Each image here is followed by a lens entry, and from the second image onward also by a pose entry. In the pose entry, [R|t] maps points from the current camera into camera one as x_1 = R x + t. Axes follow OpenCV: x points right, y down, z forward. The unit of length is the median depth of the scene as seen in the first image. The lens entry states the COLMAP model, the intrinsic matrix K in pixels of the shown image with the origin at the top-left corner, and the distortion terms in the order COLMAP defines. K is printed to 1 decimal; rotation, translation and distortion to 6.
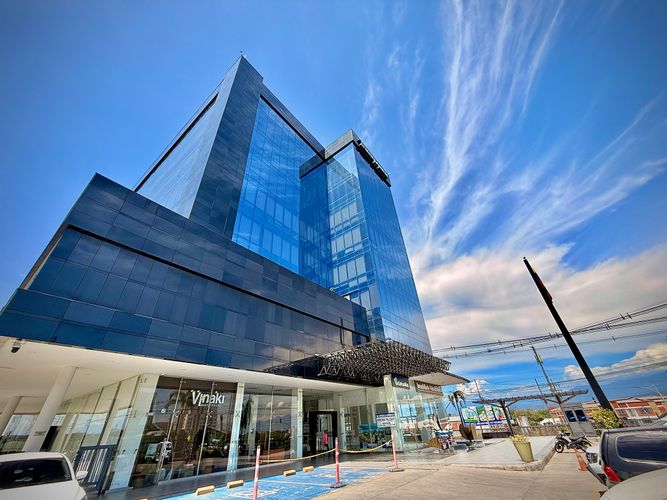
lens RADIAL K [[264.4, 0, 325.2], [0, 264.4, 245.7], [0, 0, 1]] dist [-0.036653, 0.000098]
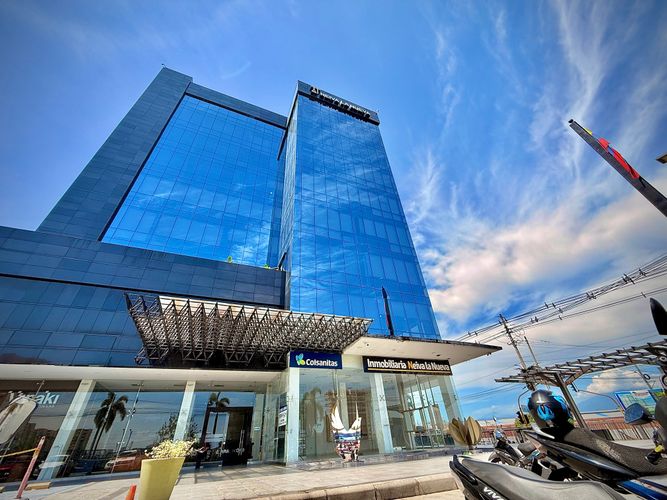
lens RADIAL K [[269.5, 0, 333.7], [0, 269.5, 251.5], [0, 0, 1]] dist [0.000979, -0.006531]
pose [[0.882634, -0.276988, -0.379784, 0.535048], [0.285578, 0.957723, -0.034801, 0.222516], [0.373367, -0.077742, 0.924421, 0.294094]]
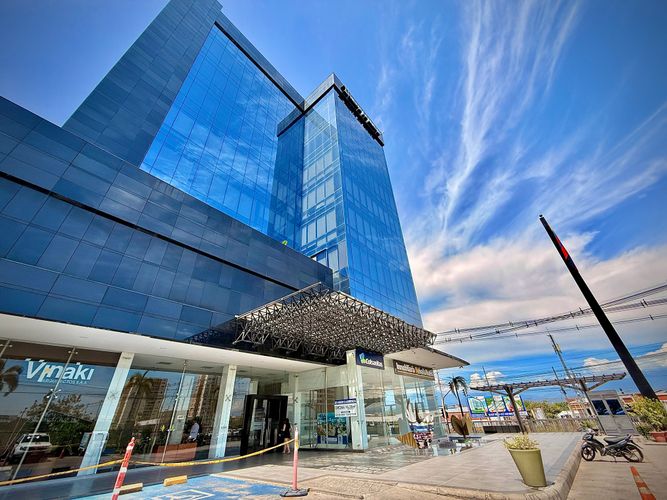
lens RADIAL K [[267.1, 0, 331.1], [0, 267.1, 250.1], [0, 0, 1]] dist [-0.027132, -0.000254]
pose [[0.999592, -0.010947, -0.026386, 0.154730], [0.012171, 0.998836, 0.046670, 0.127140], [0.025844, -0.046972, 0.998562, 0.181420]]
